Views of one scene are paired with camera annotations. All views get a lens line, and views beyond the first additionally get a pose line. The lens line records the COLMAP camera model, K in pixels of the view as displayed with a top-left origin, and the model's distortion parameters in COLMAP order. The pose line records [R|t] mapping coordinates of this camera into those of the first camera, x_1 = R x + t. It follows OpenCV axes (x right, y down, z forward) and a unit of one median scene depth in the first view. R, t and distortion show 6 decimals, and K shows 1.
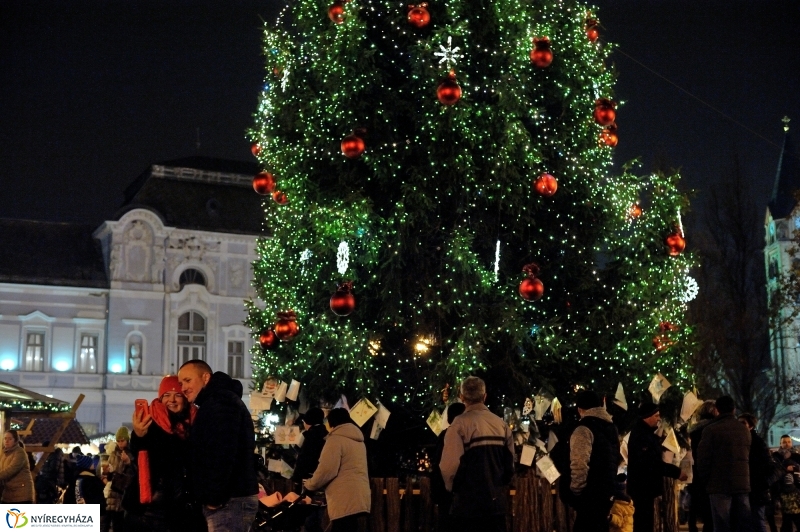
lens RADIAL K [[1146.8, 0, 400.0], [0, 1146.8, 266.0], [0, 0, 1]] dist [-0.110555, 0.062136]
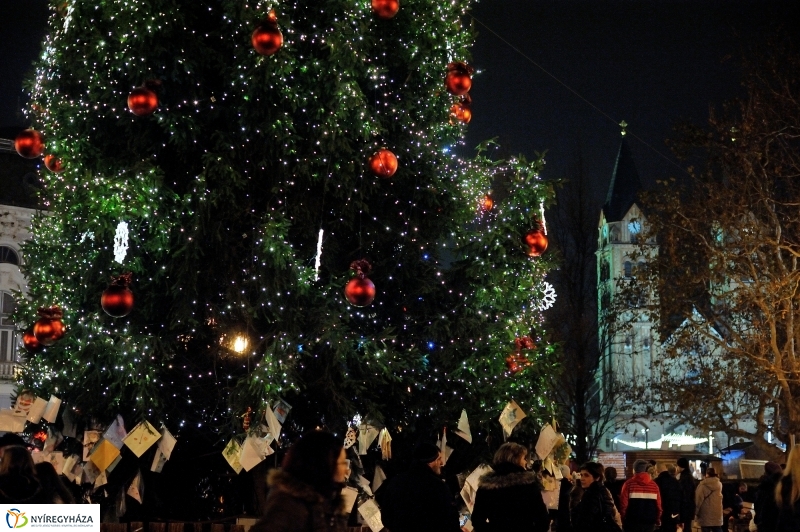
lens RADIAL K [[1146.8, 0, 400.0], [0, 1146.8, 266.0], [0, 0, 1]] dist [-0.110555, 0.062136]
pose [[0.988797, 0.040431, 0.143688, 0.025546], [-0.041701, 0.999113, 0.005838, -0.003398], [-0.143325, -0.011765, 0.989606, 0.196422]]
